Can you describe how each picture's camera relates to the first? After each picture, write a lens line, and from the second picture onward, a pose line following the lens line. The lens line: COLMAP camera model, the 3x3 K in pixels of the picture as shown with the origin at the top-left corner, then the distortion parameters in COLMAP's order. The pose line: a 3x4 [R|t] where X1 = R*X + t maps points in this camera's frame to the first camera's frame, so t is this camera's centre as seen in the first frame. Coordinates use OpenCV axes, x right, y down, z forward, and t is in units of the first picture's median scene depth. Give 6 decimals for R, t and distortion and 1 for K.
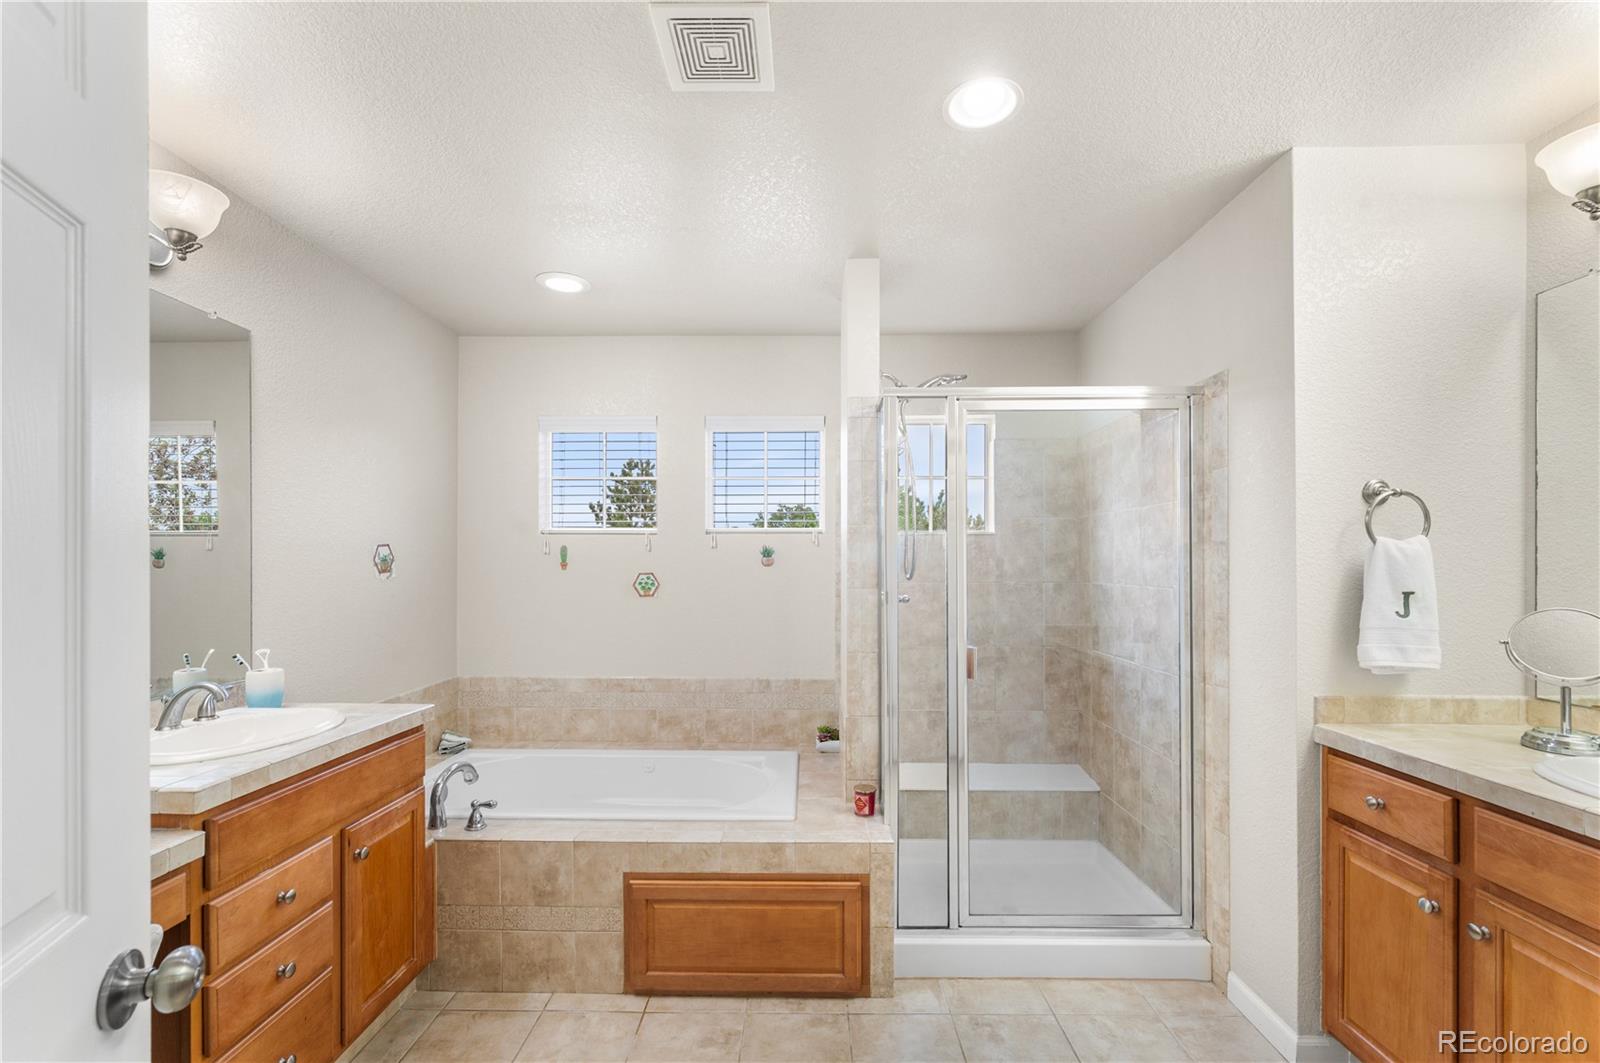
lens RADIAL K [[668.9, 0, 798.9], [0, 668.9, 577.3], [0, 0, 1]] dist [-0.000252, 0.000010]
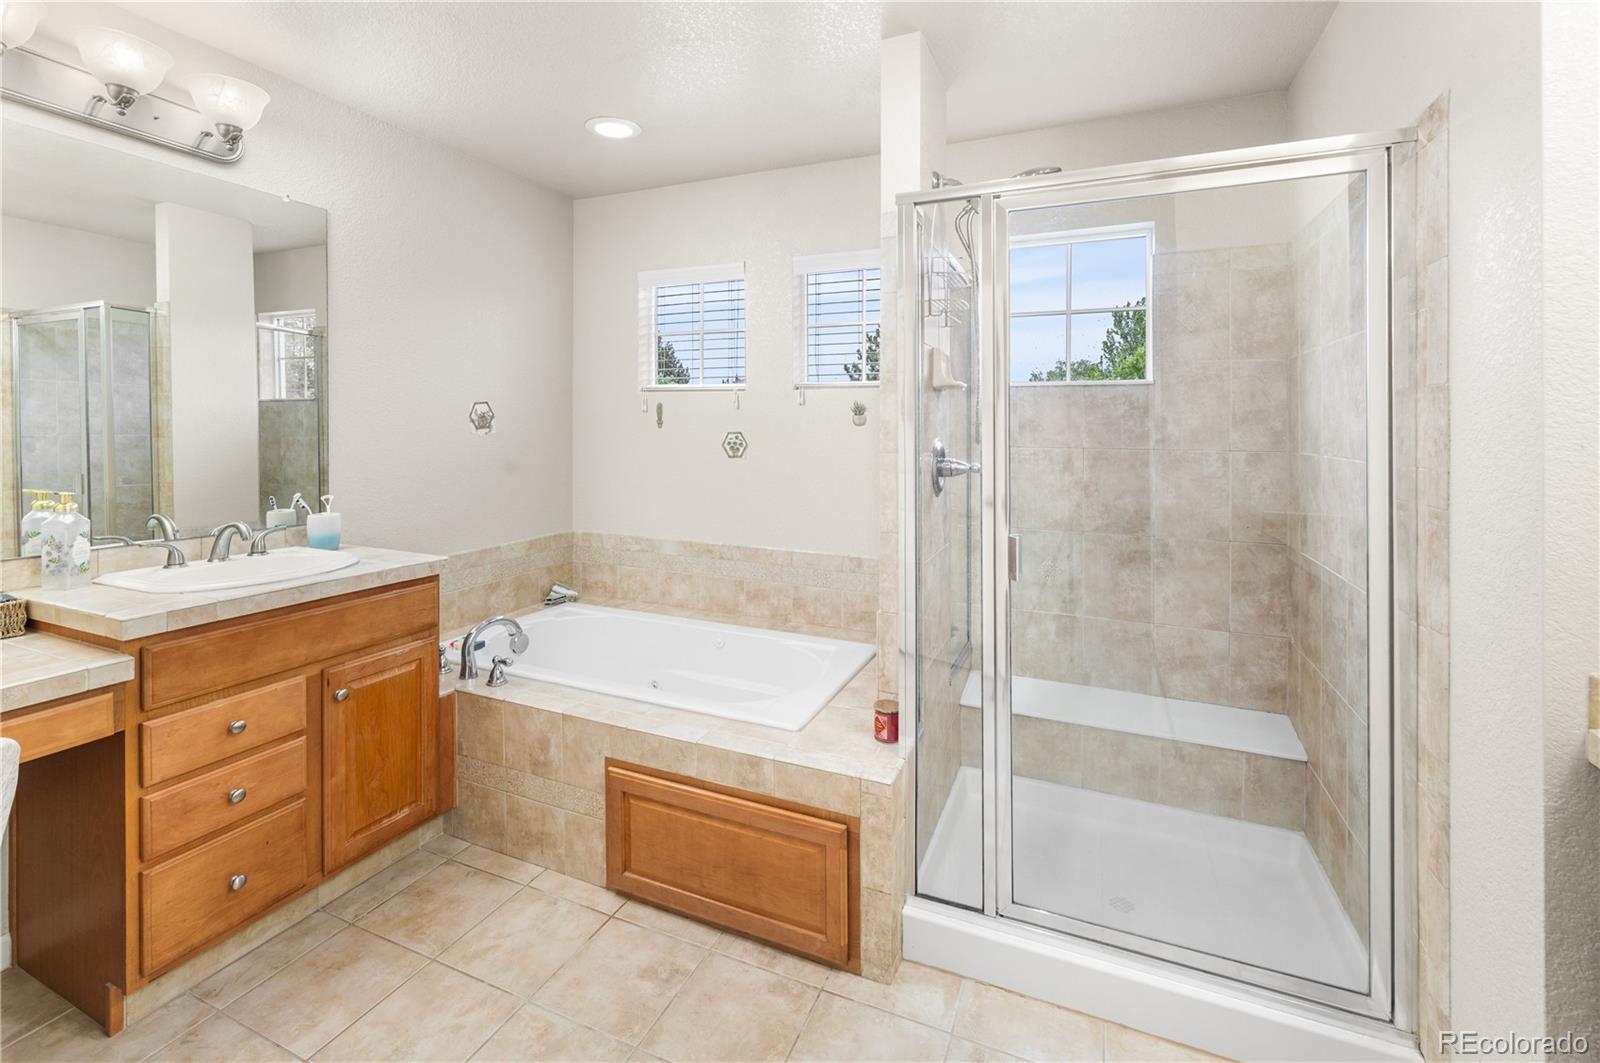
lens RADIAL K [[697.7, 0, 799.1], [0, 697.7, 437.9], [0, 0, 1]] dist [-0.000743, 0.000170]
pose [[0.923647, 0.013269, -0.383015, 0.342190], [-0.014538, 0.999894, -0.000418, 0.001064], [0.382969, 0.005955, 0.923742, 0.215268]]
